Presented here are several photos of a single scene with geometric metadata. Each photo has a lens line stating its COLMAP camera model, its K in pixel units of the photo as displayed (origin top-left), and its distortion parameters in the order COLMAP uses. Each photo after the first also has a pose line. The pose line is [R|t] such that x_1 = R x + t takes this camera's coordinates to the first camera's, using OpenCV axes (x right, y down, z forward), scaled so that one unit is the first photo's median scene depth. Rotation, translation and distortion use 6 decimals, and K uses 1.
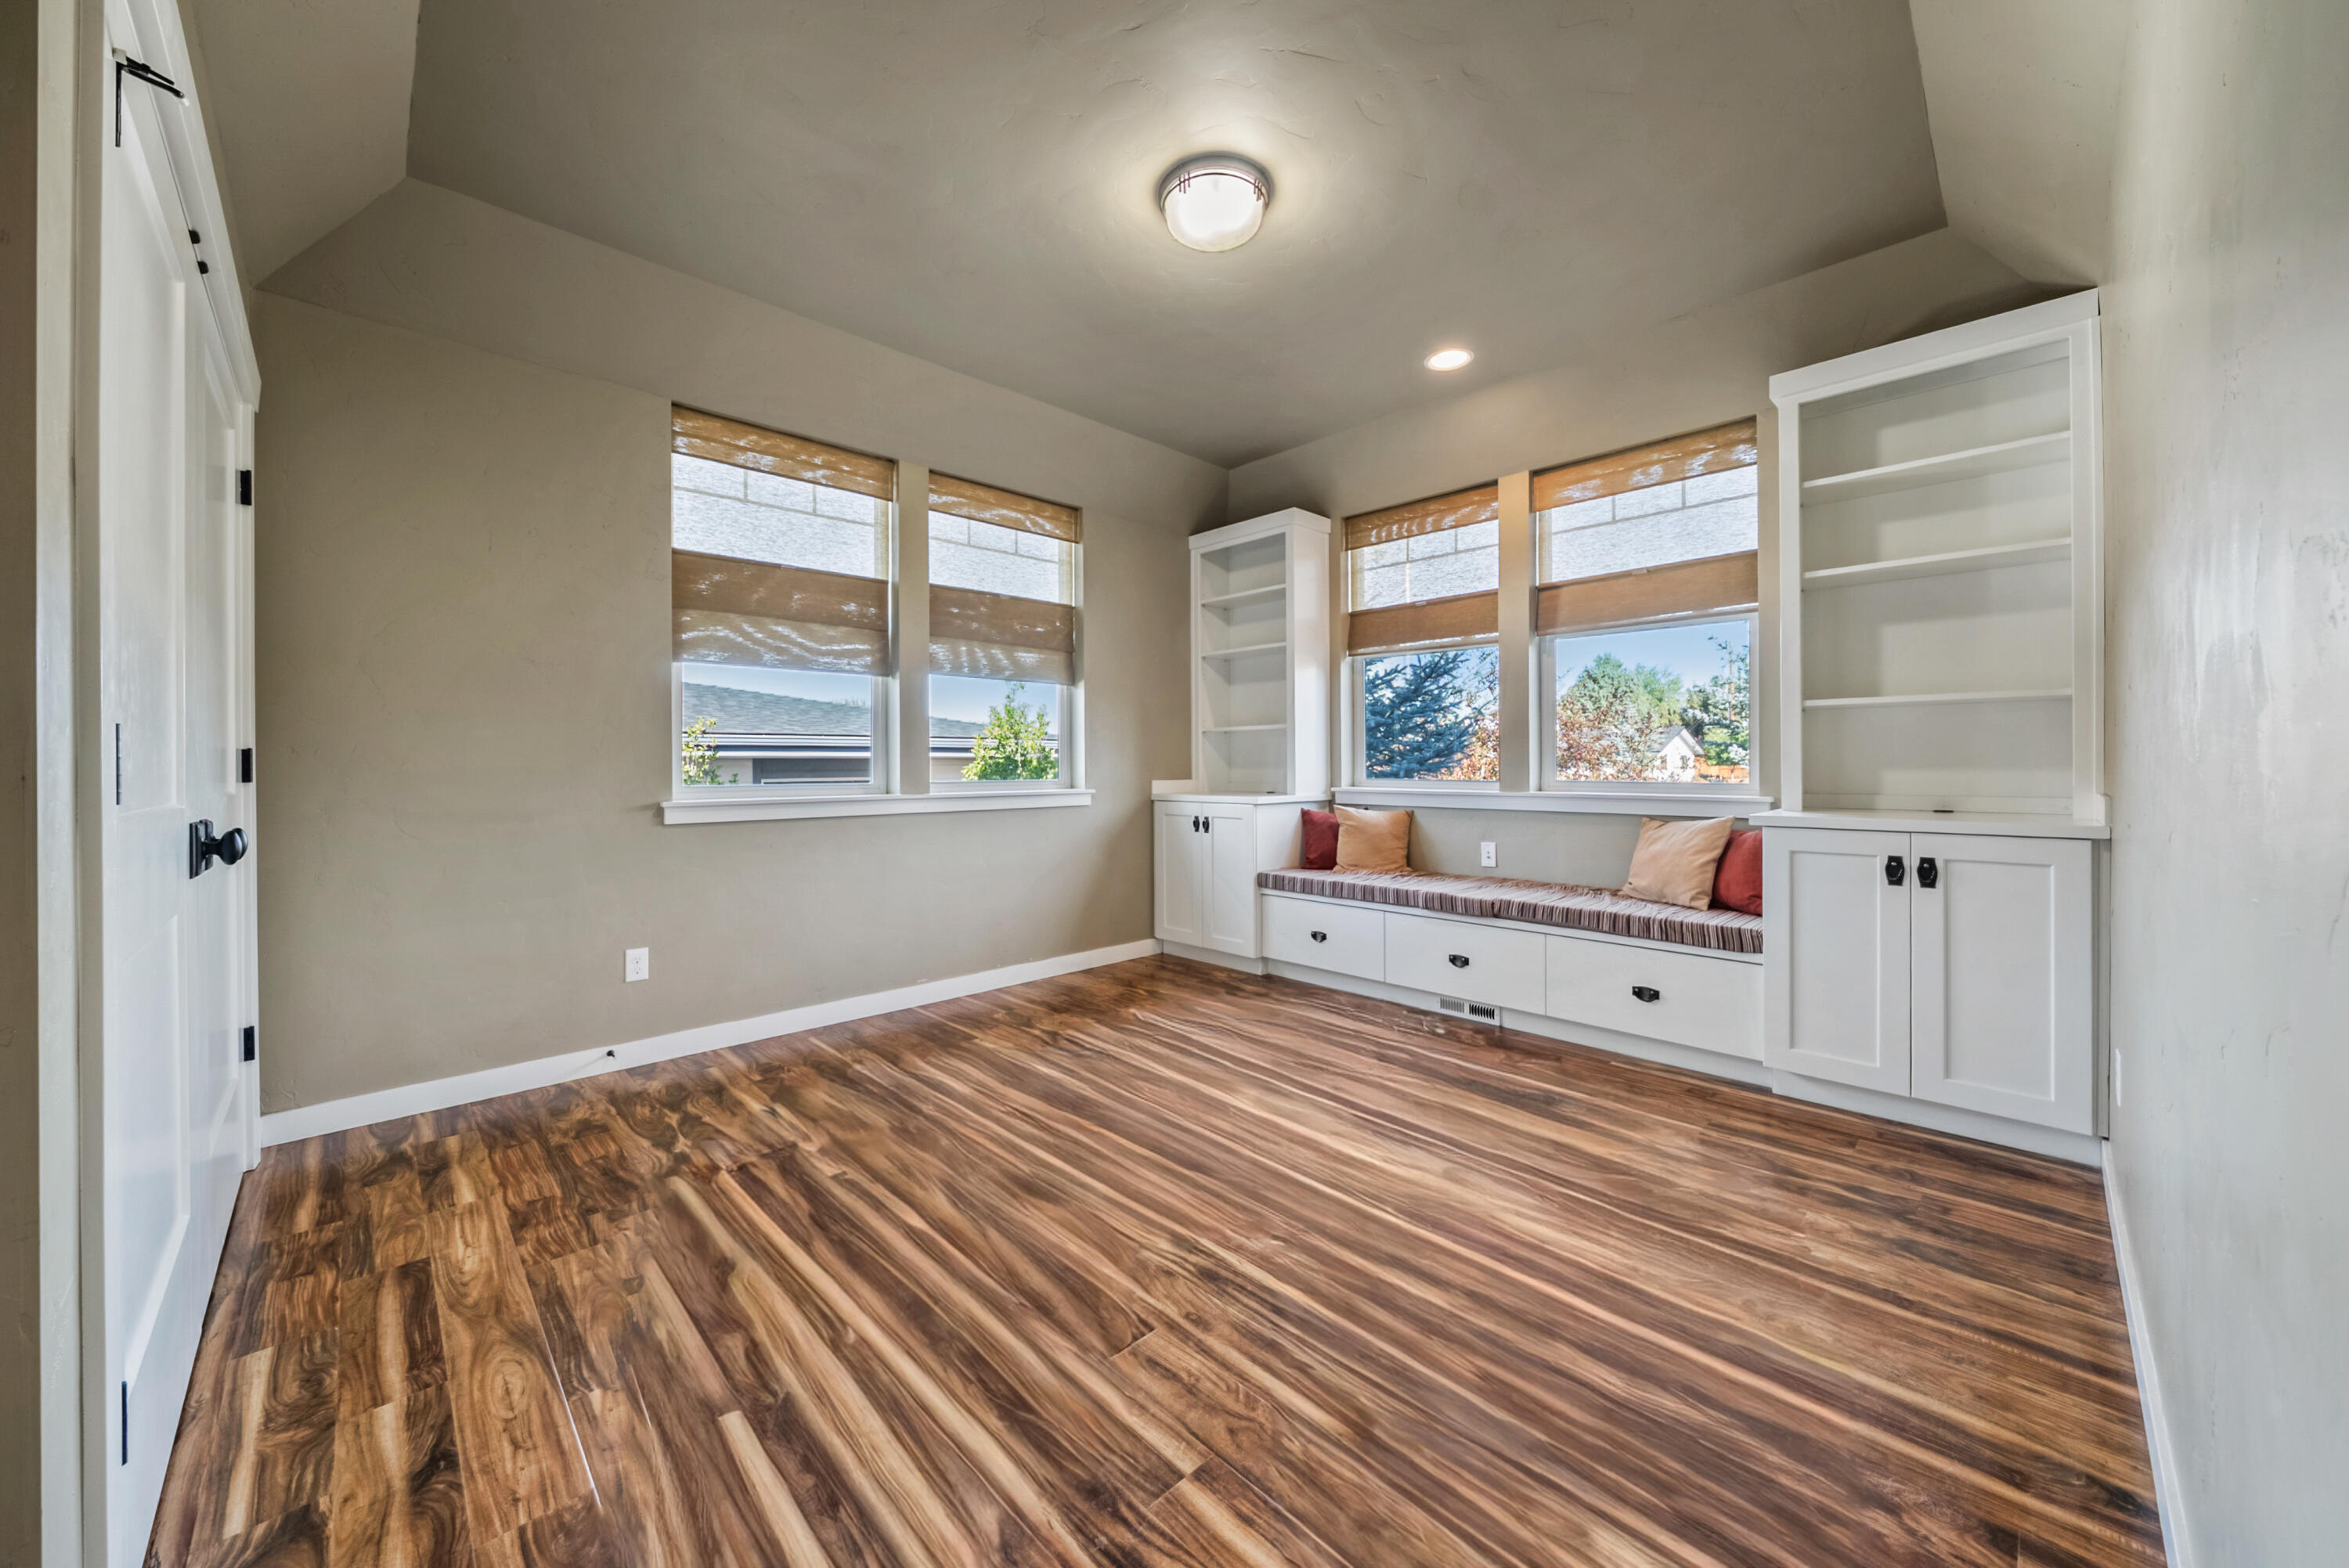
lens RADIAL K [[850.7, 0, 1173.7], [0, 850.7, 763.0], [0, 0, 1]] dist [-0.001032, 0.000012]
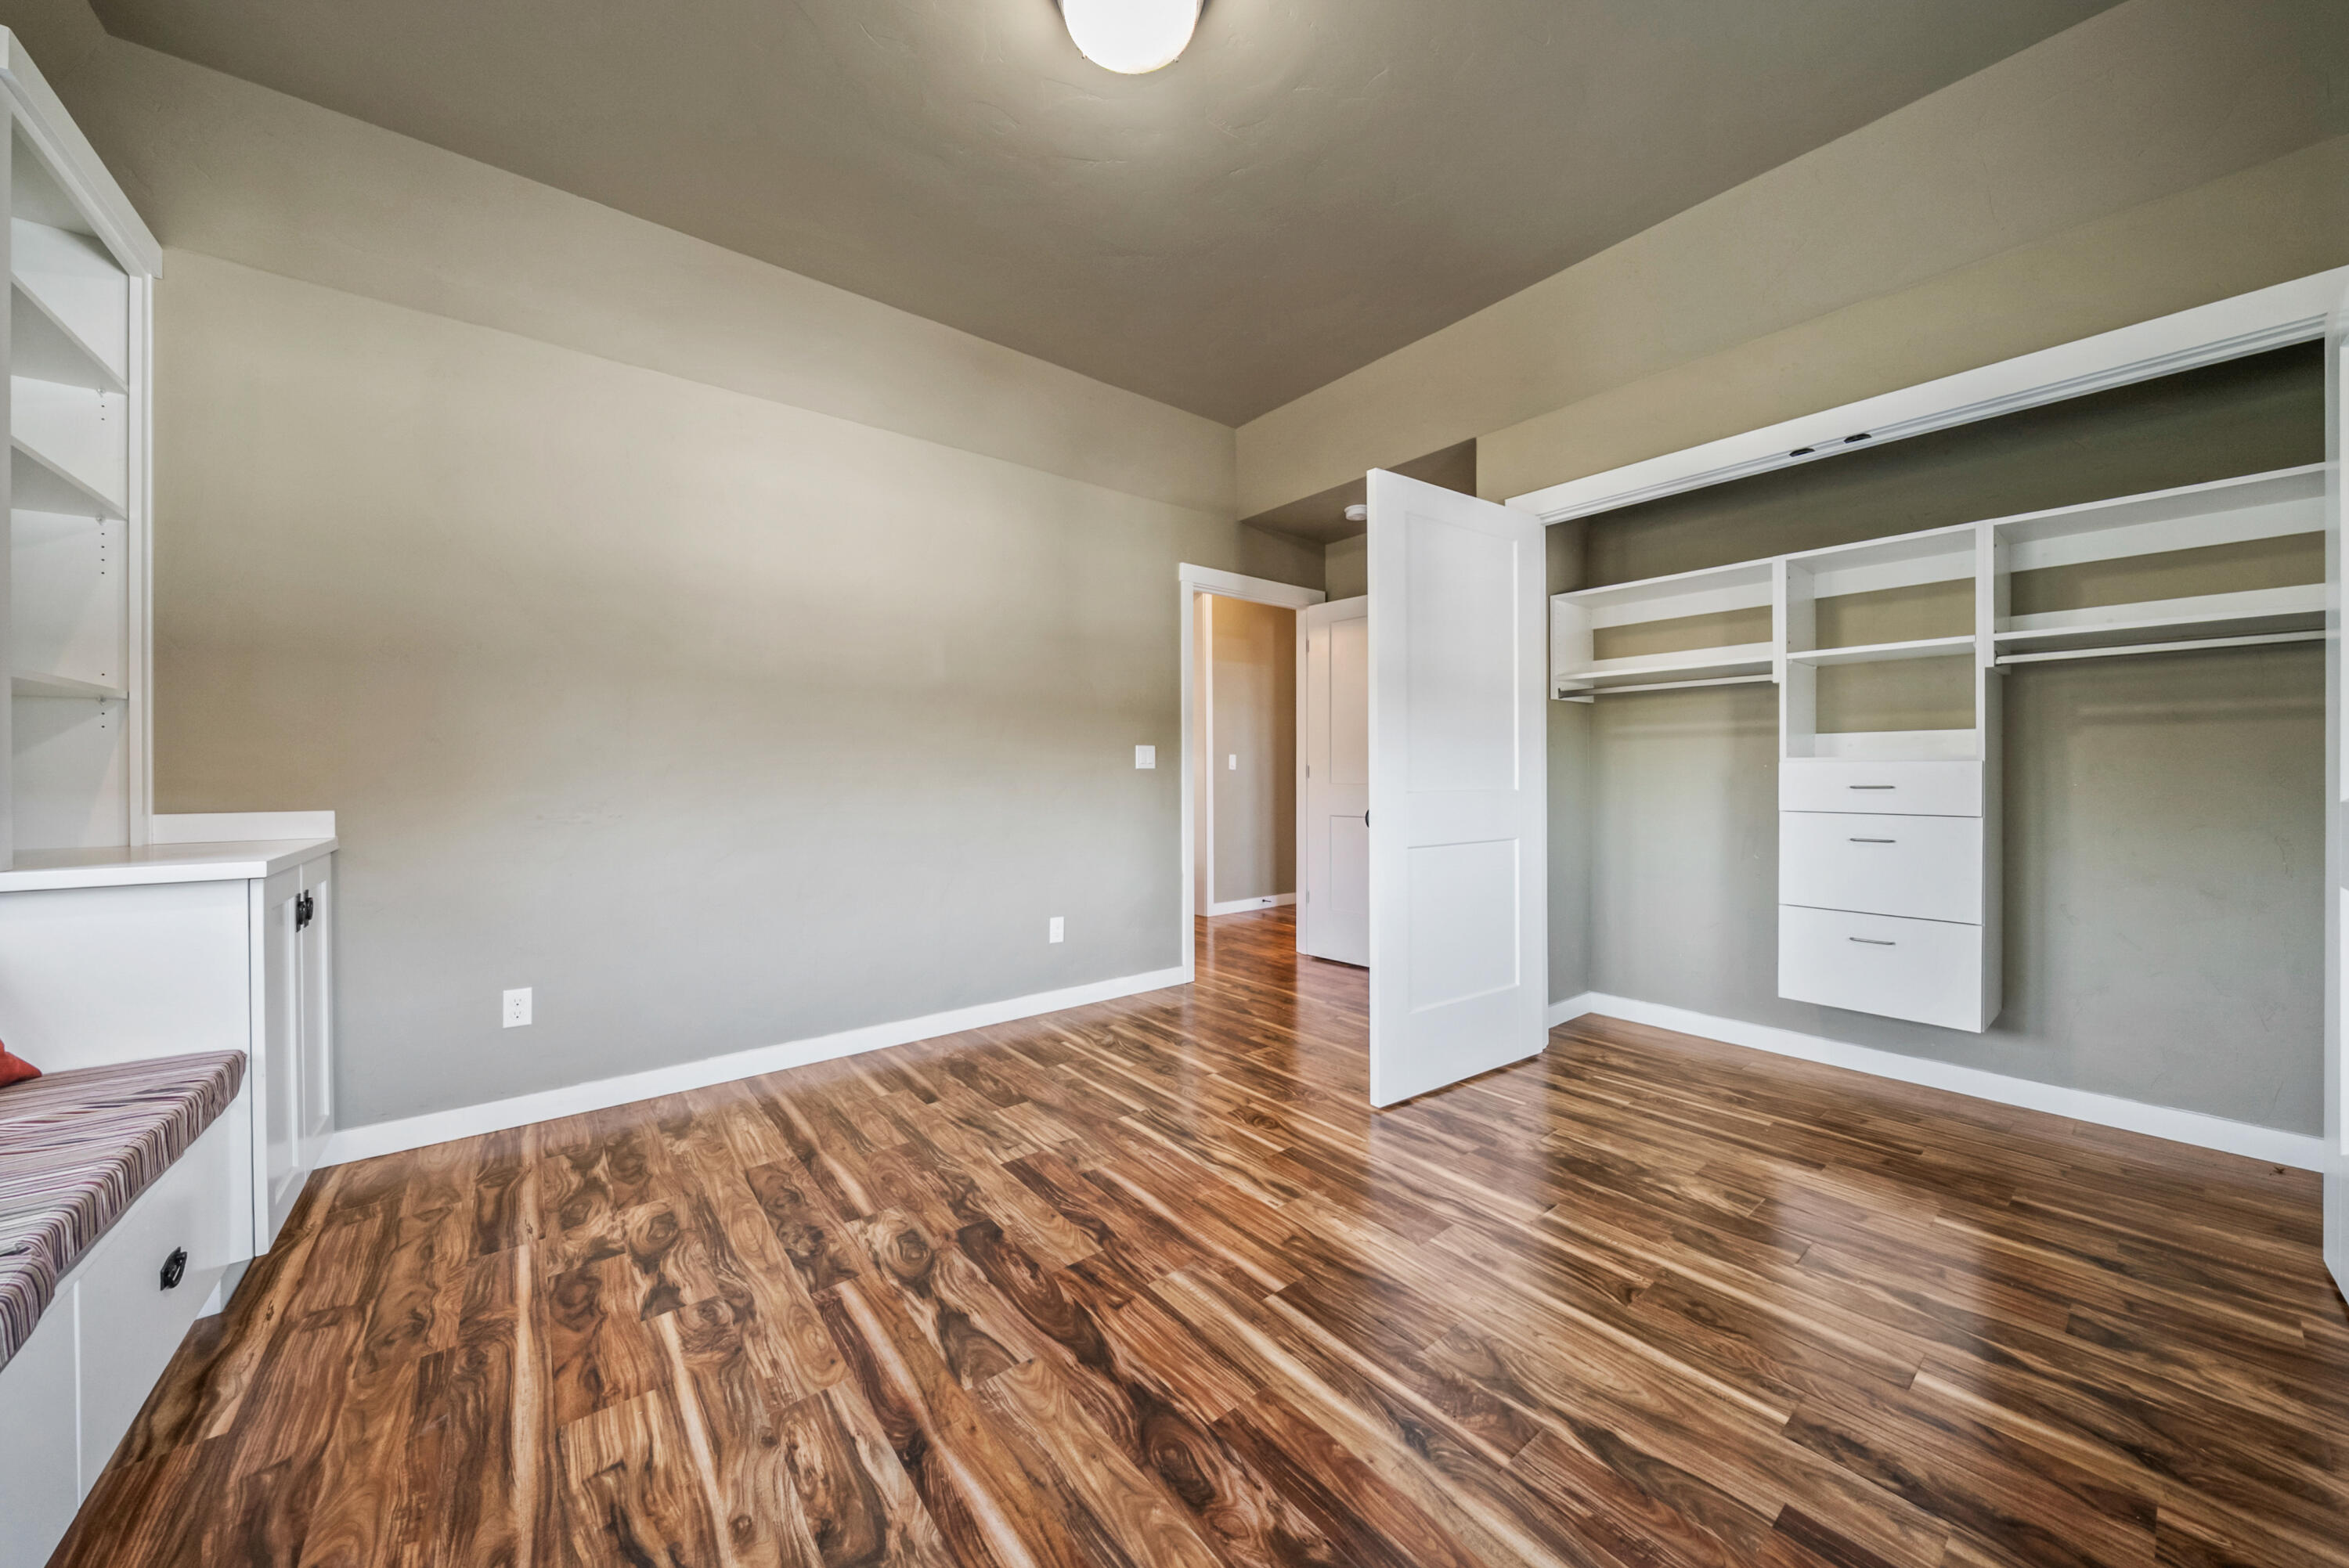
lens RADIAL K [[811.9, 0, 1162.1], [0, 811.9, 780.0], [0, 0, 1]] dist [-0.005572, 0.000155]
pose [[-0.994182, 0.006268, 0.107531, -0.036563], [0.006803, 0.999966, 0.004609, 0.003151], [-0.107498, 0.005314, -0.994191, 1.327860]]
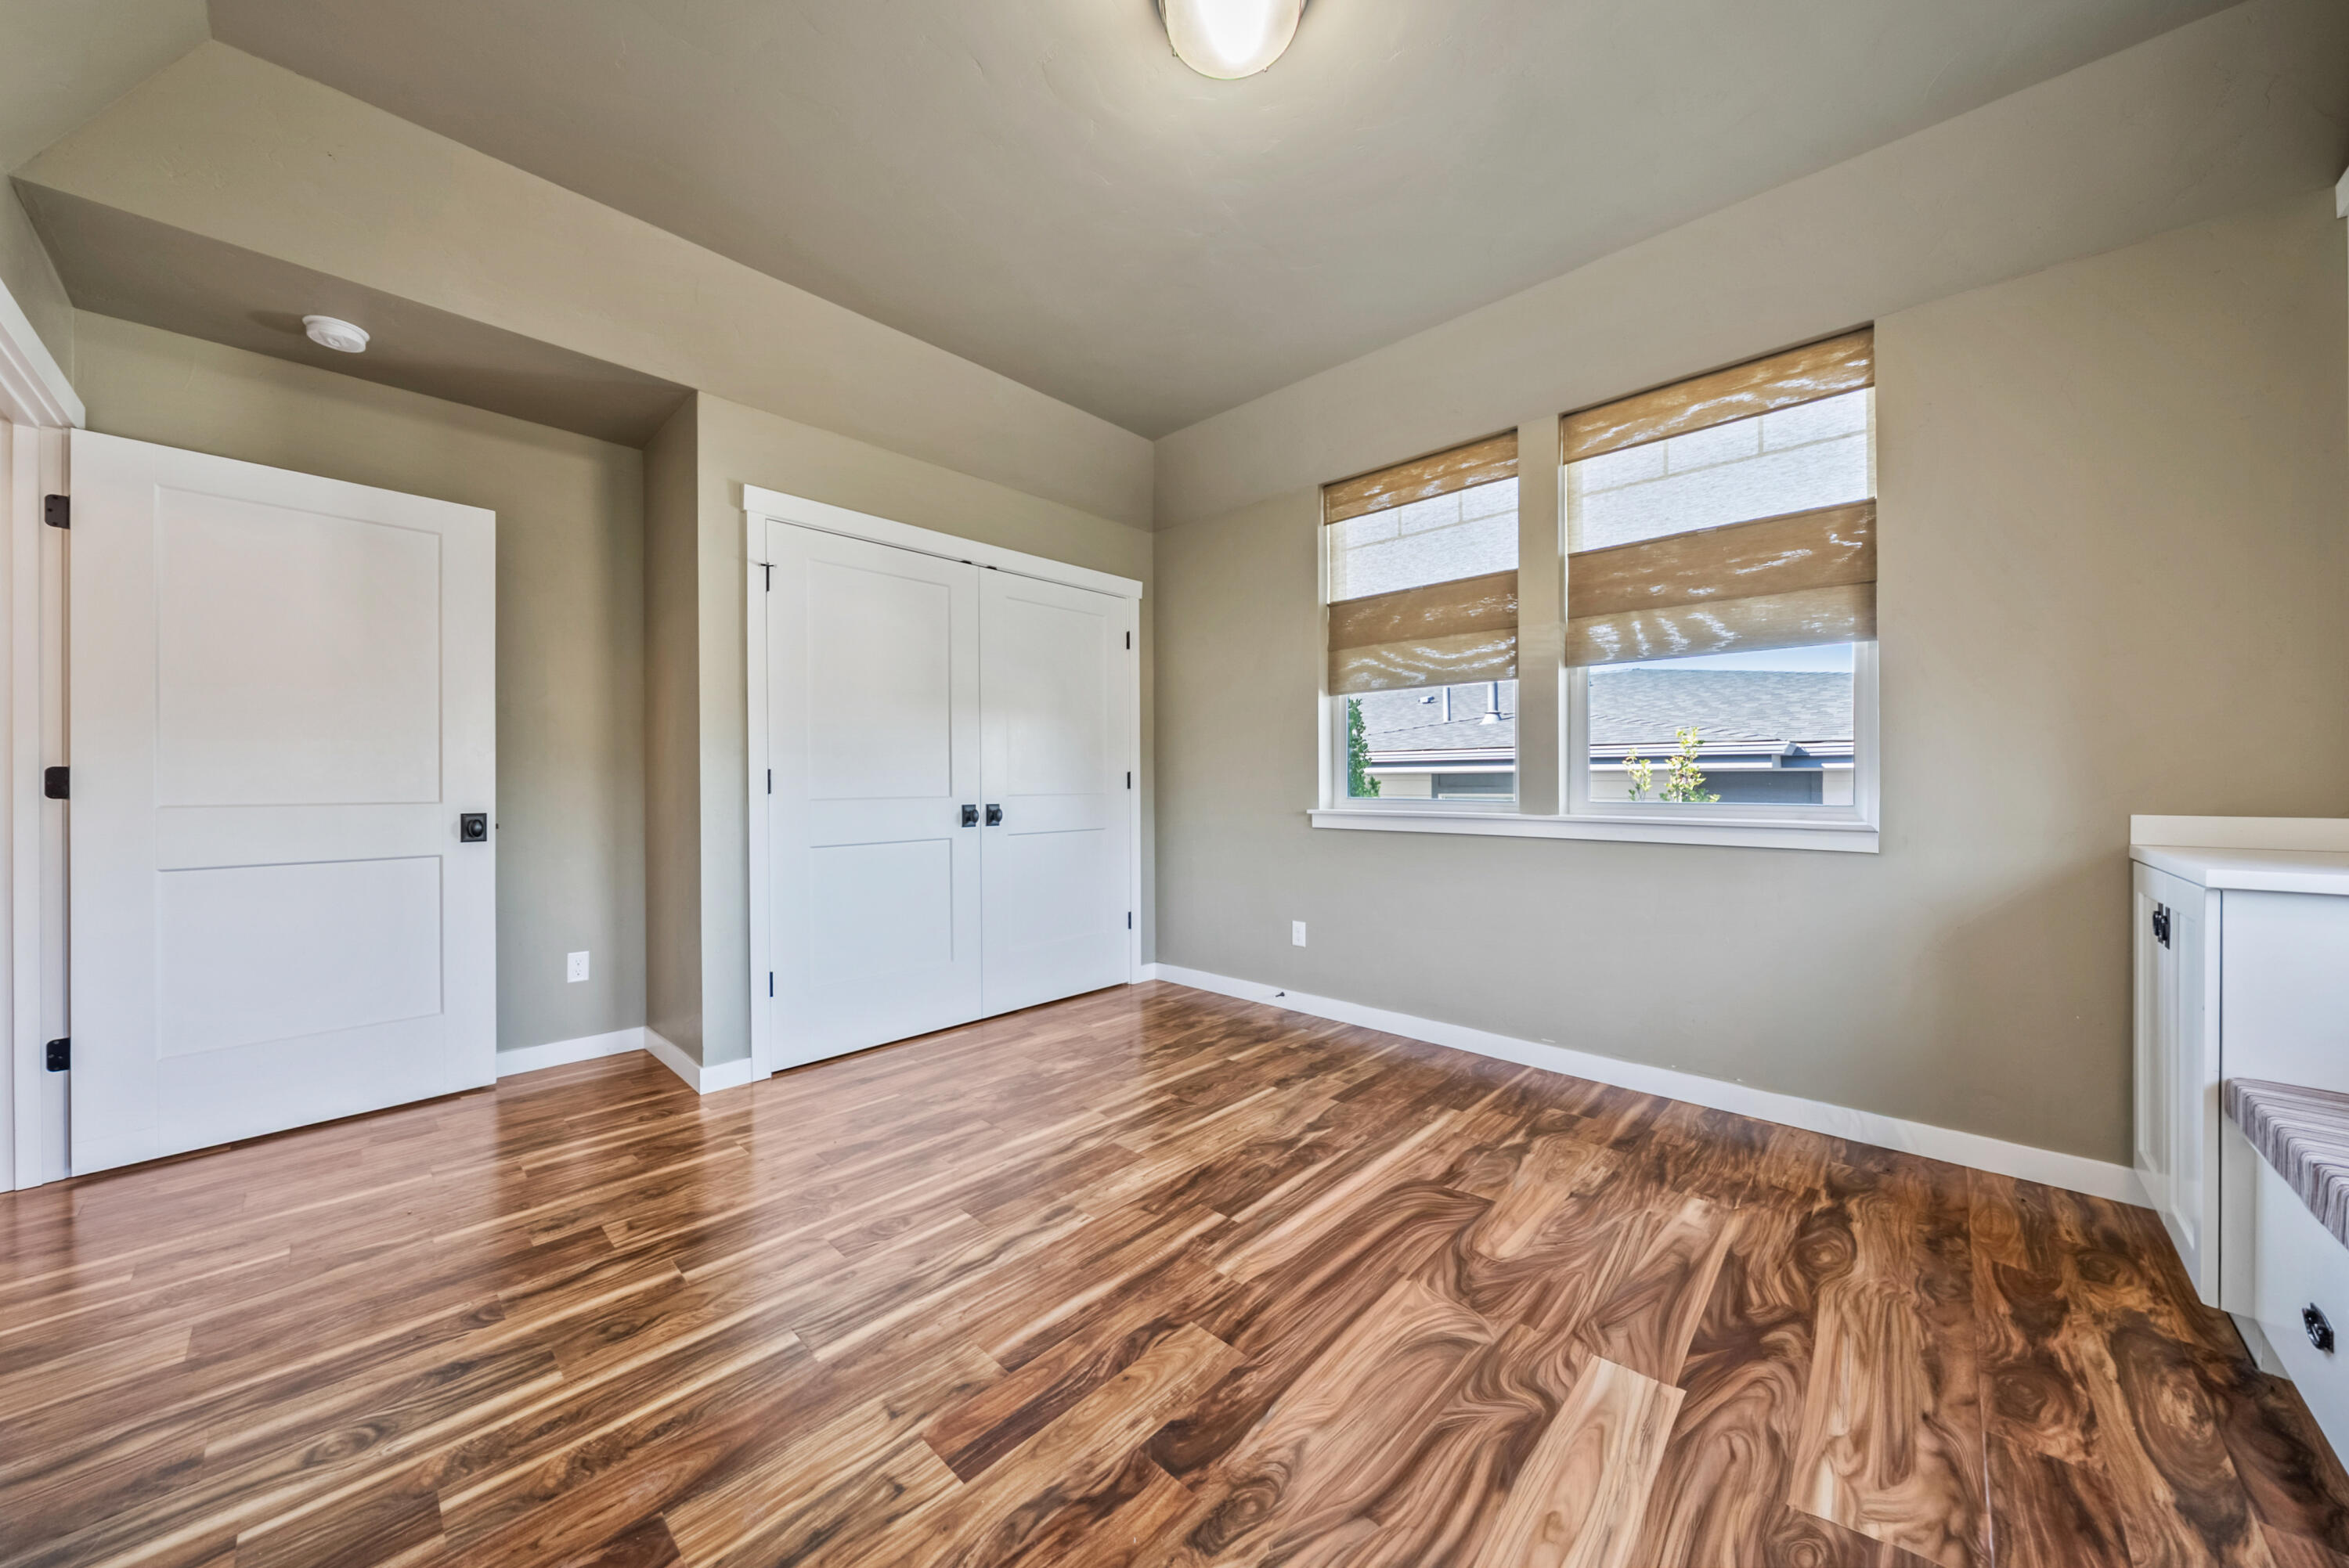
lens RADIAL K [[811.9, 0, 1162.8], [0, 811.9, 789.4], [0, 0, 1]] dist [-0.005572, 0.000155]
pose [[0.030964, 0.014465, -0.999416, 0.576018], [0.006580, 0.999871, 0.014675, -0.002952], [0.999499, -0.007031, 0.030865, 0.726497]]
